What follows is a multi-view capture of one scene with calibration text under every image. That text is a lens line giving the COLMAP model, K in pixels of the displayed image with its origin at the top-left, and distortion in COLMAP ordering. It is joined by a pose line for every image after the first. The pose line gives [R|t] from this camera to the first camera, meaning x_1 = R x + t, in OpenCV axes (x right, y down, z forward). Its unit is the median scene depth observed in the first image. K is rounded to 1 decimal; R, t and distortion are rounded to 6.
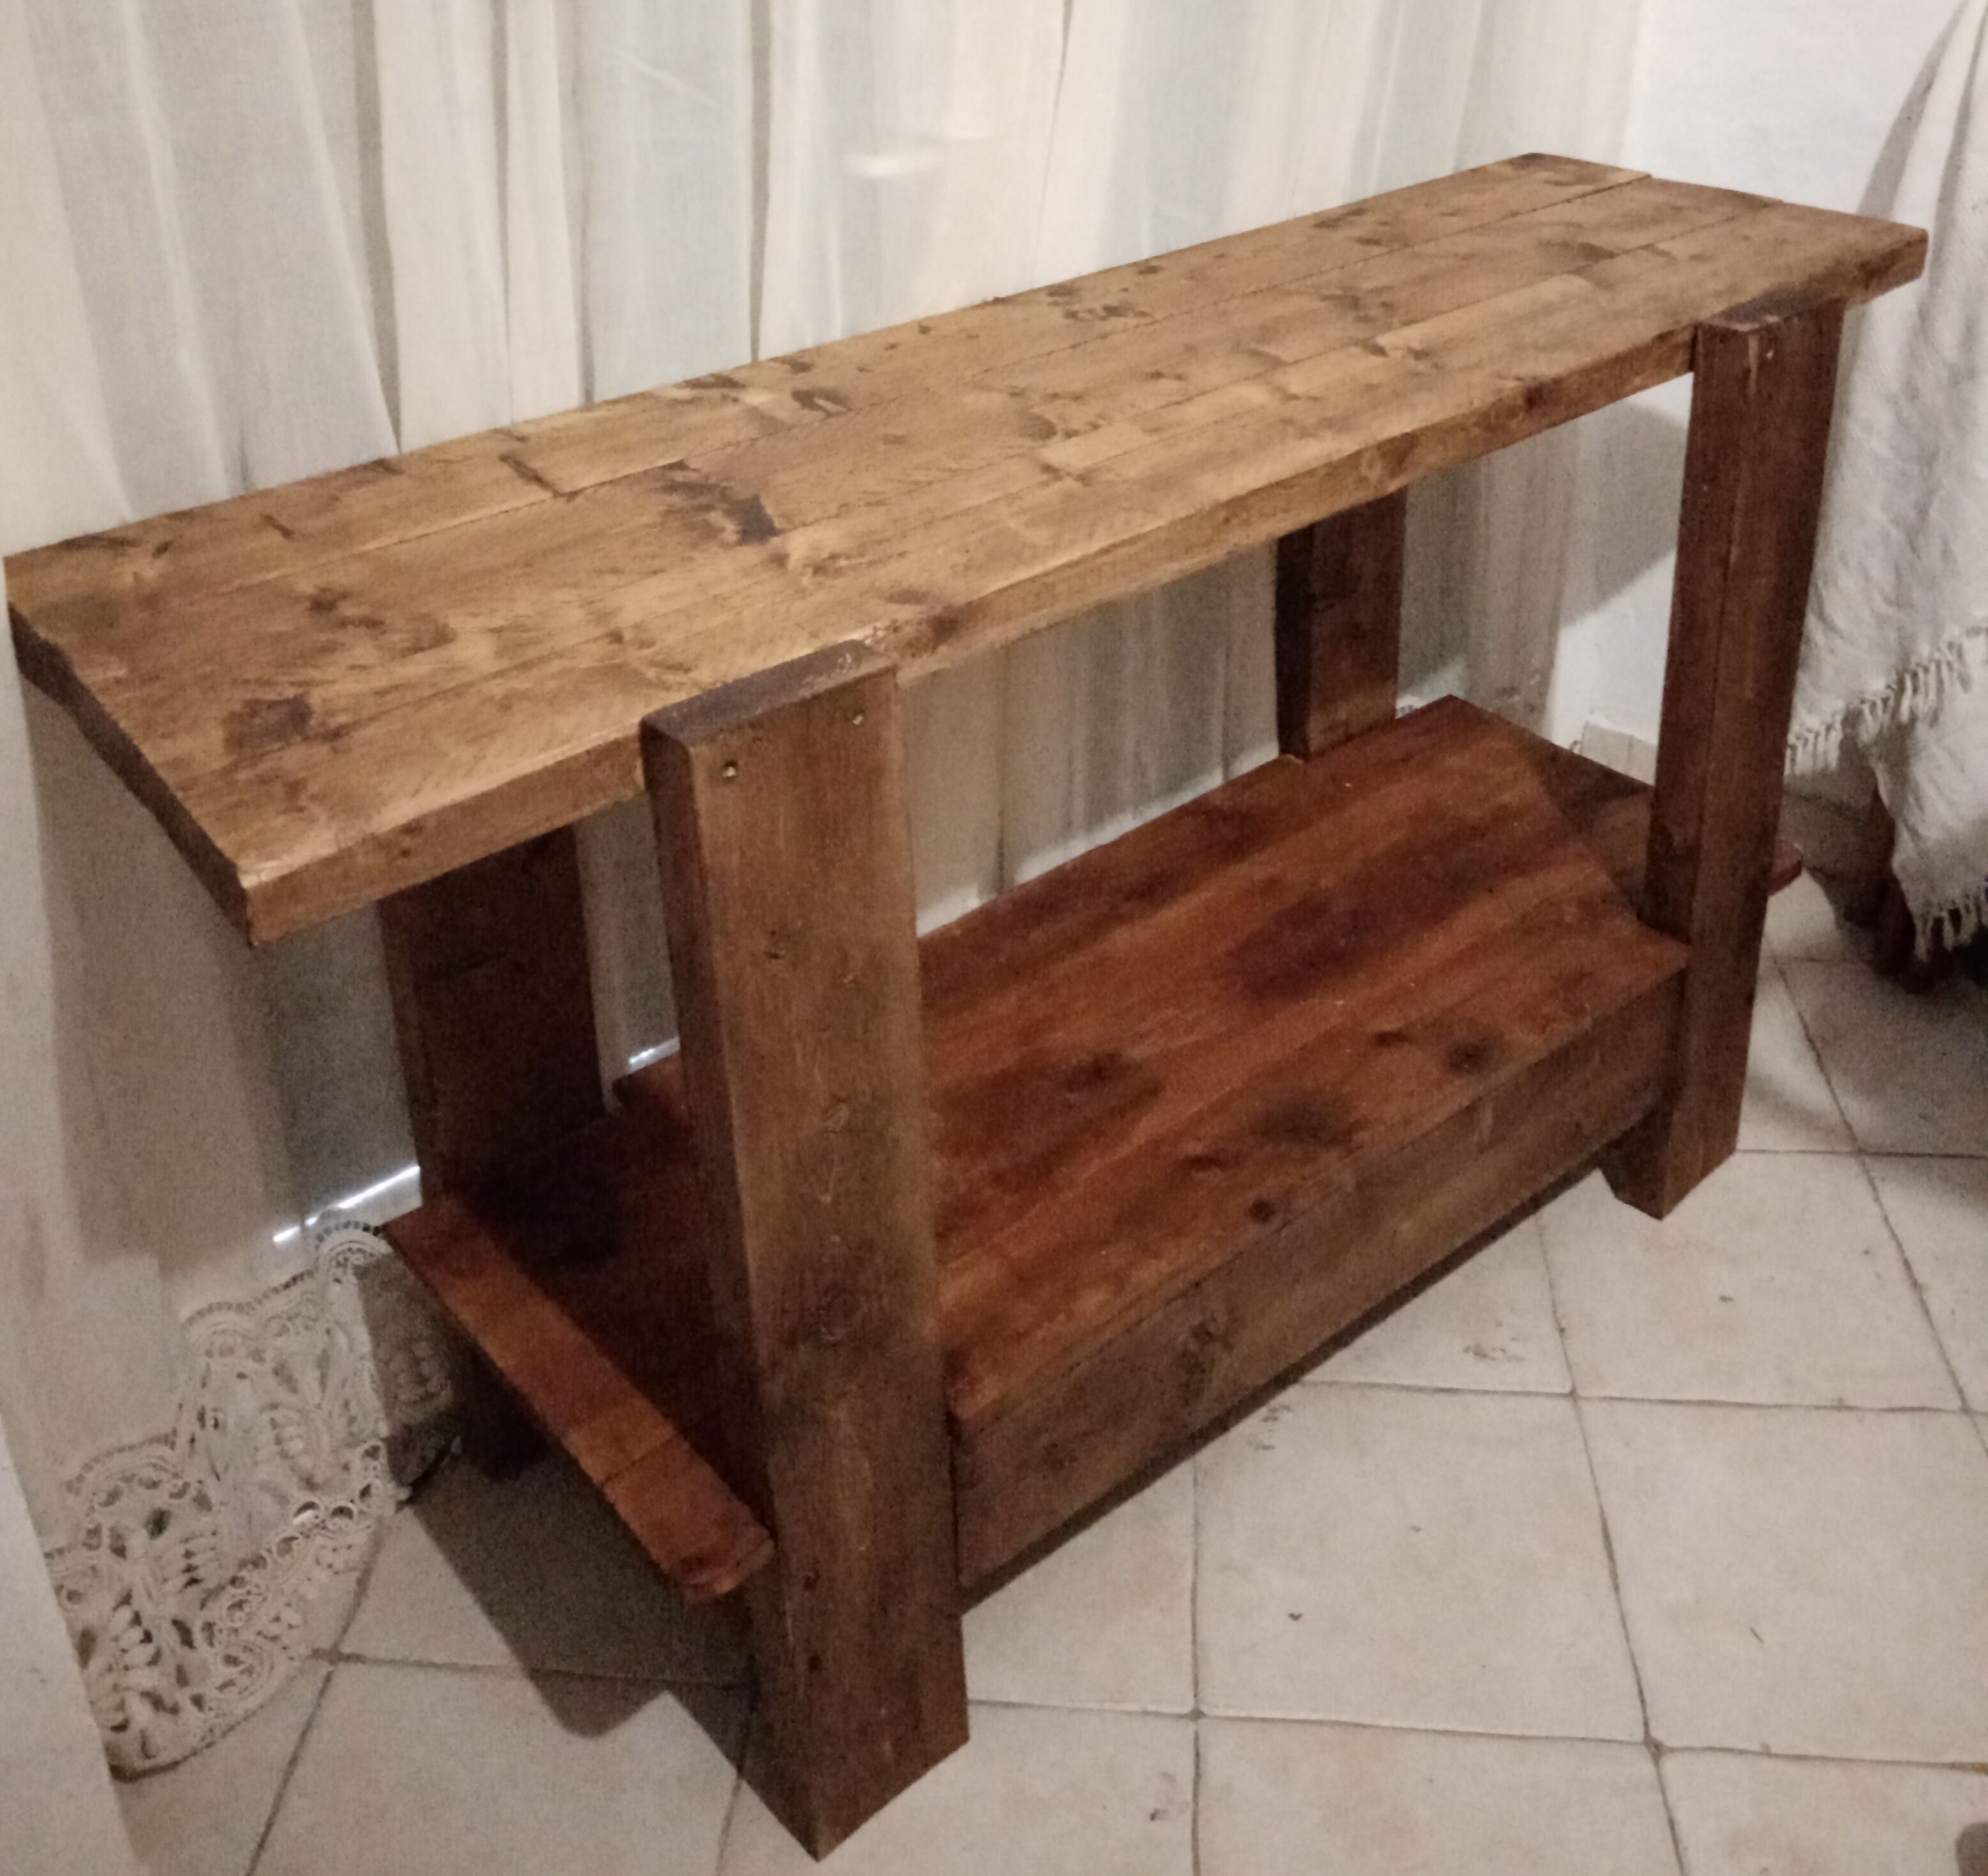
lens RADIAL K [[2056.5, 0, 952.8], [0, 2056.5, 576.3], [0, 0, 1]] dist [0.069337, -0.113848]
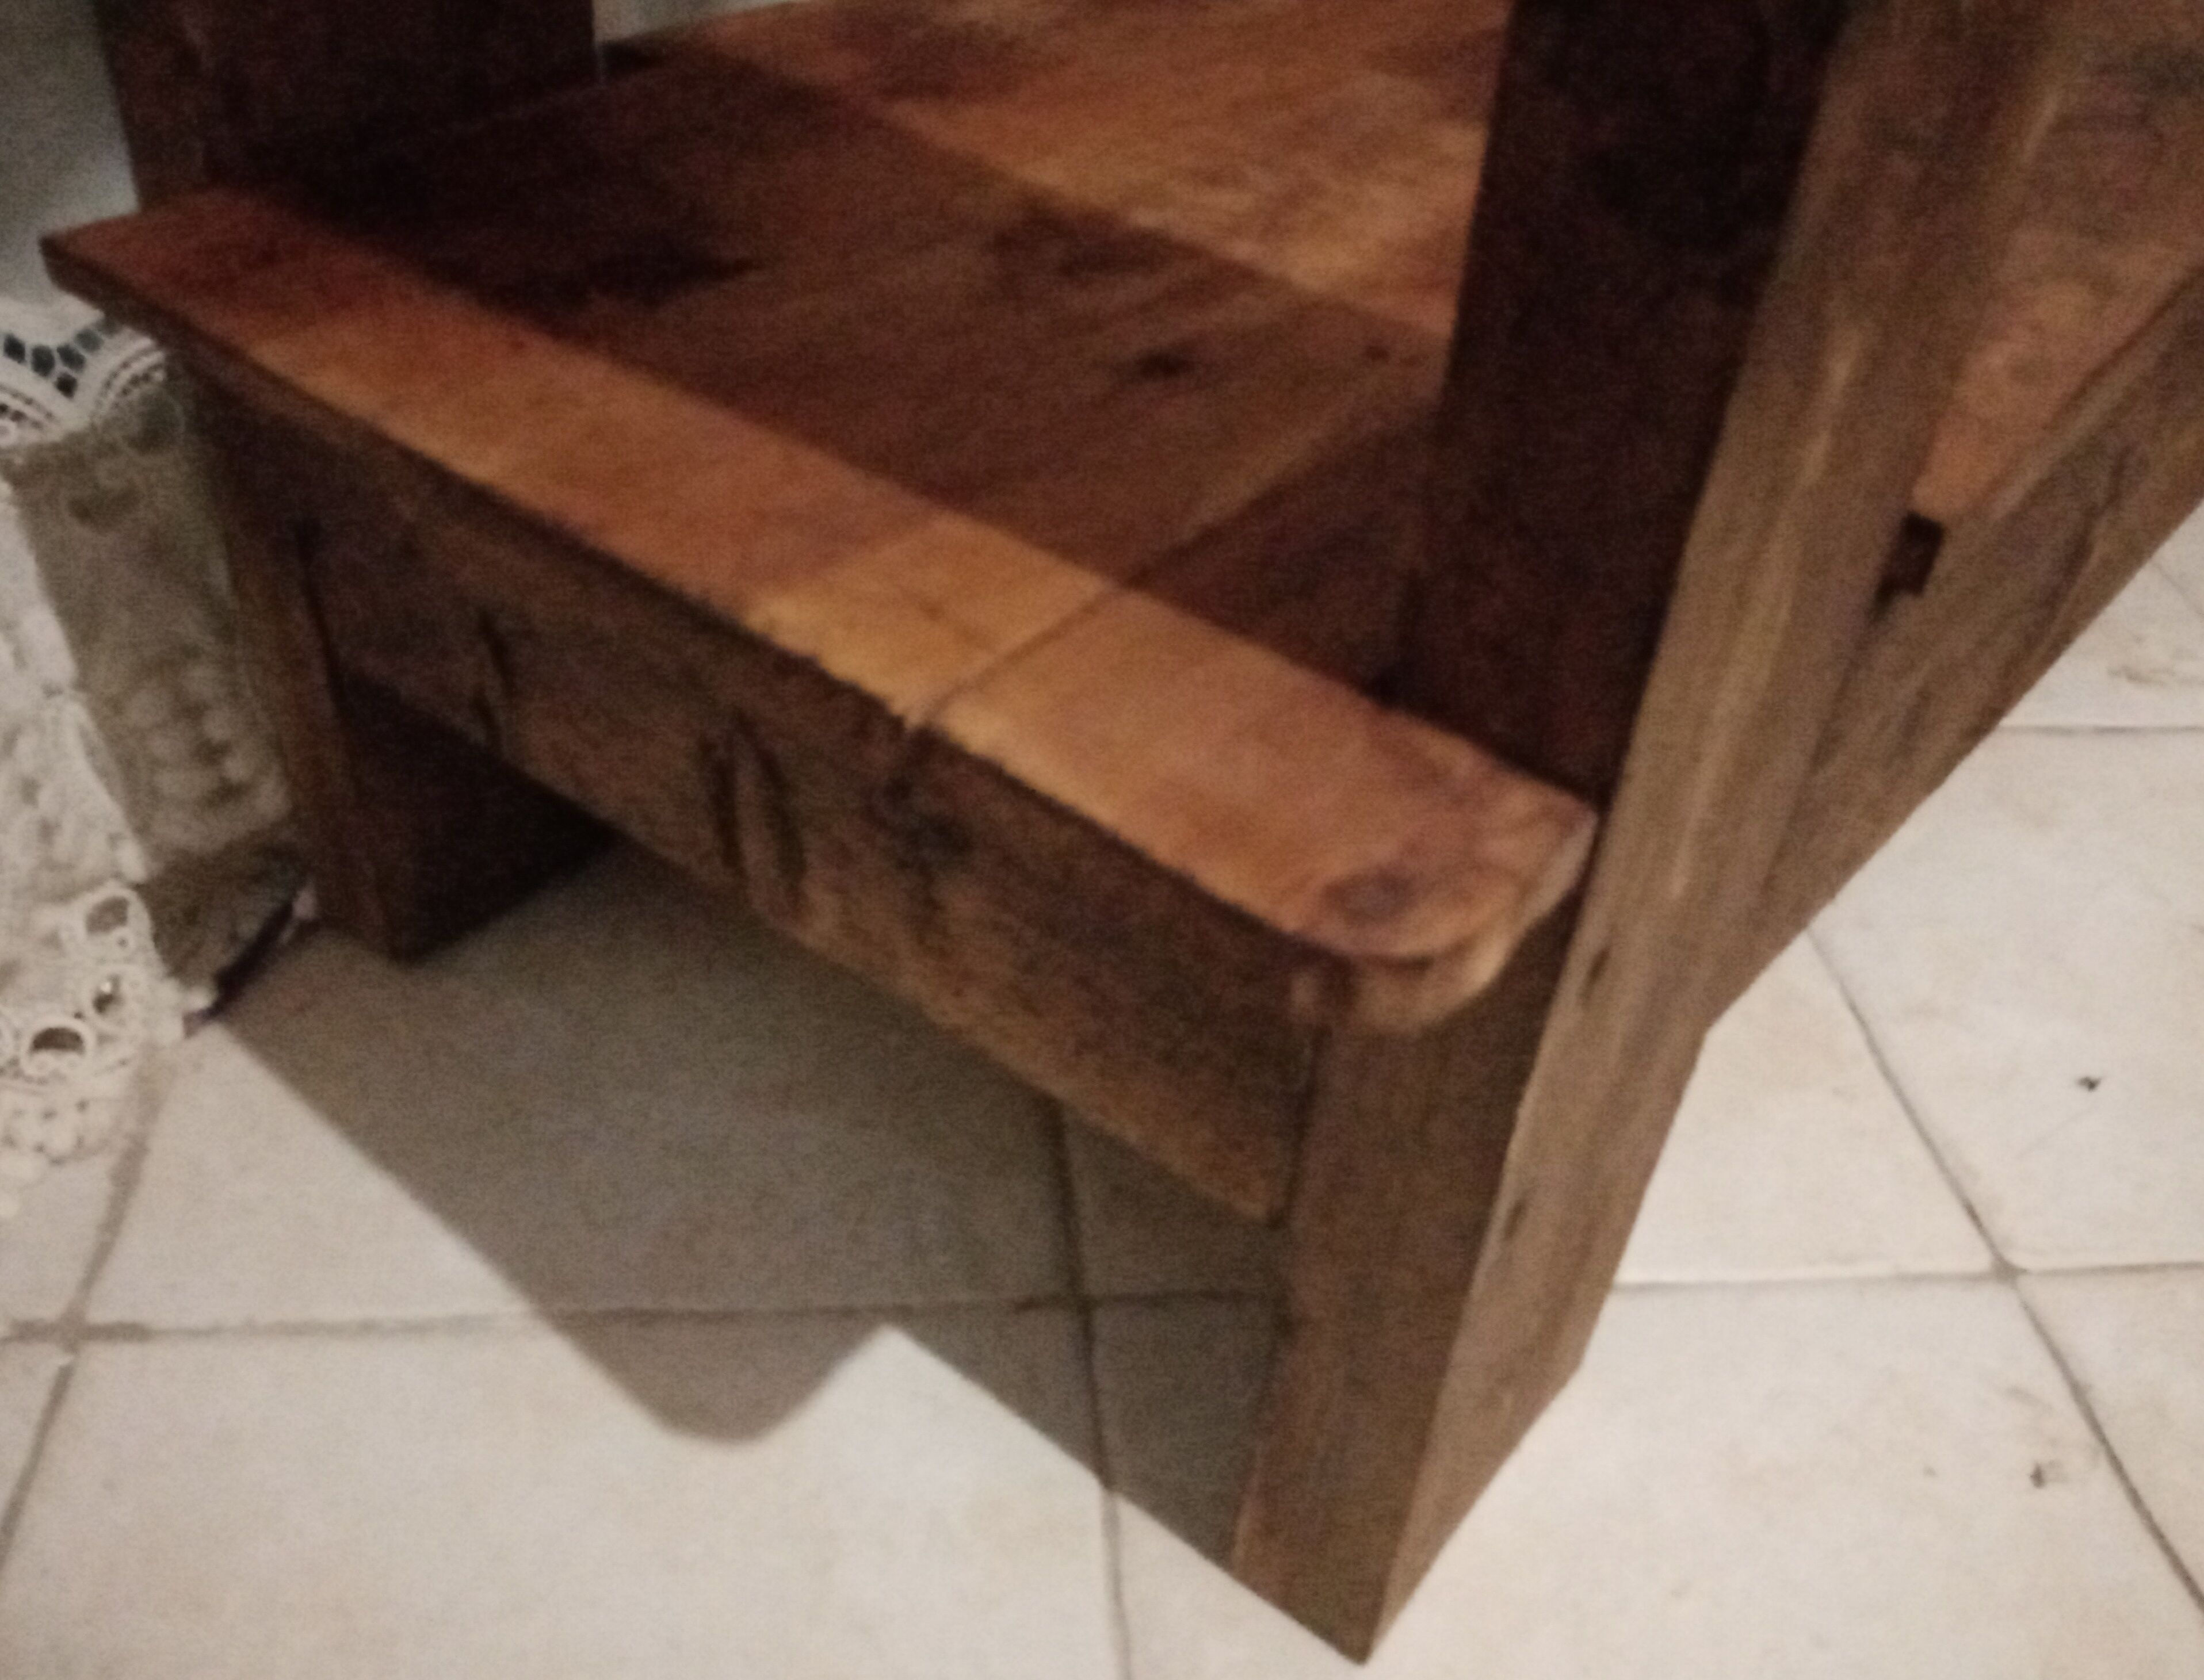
lens RADIAL K [[1861.7, 0, 1047.3], [0, 1861.7, 905.4], [0, 0, 1]] dist [-0.003115, -0.003028]
pose [[0.979787, -0.053997, 0.192621, -0.179903], [-0.003404, 0.958243, 0.285935, 0.343270], [-0.200017, -0.280810, 0.938690, 0.659853]]
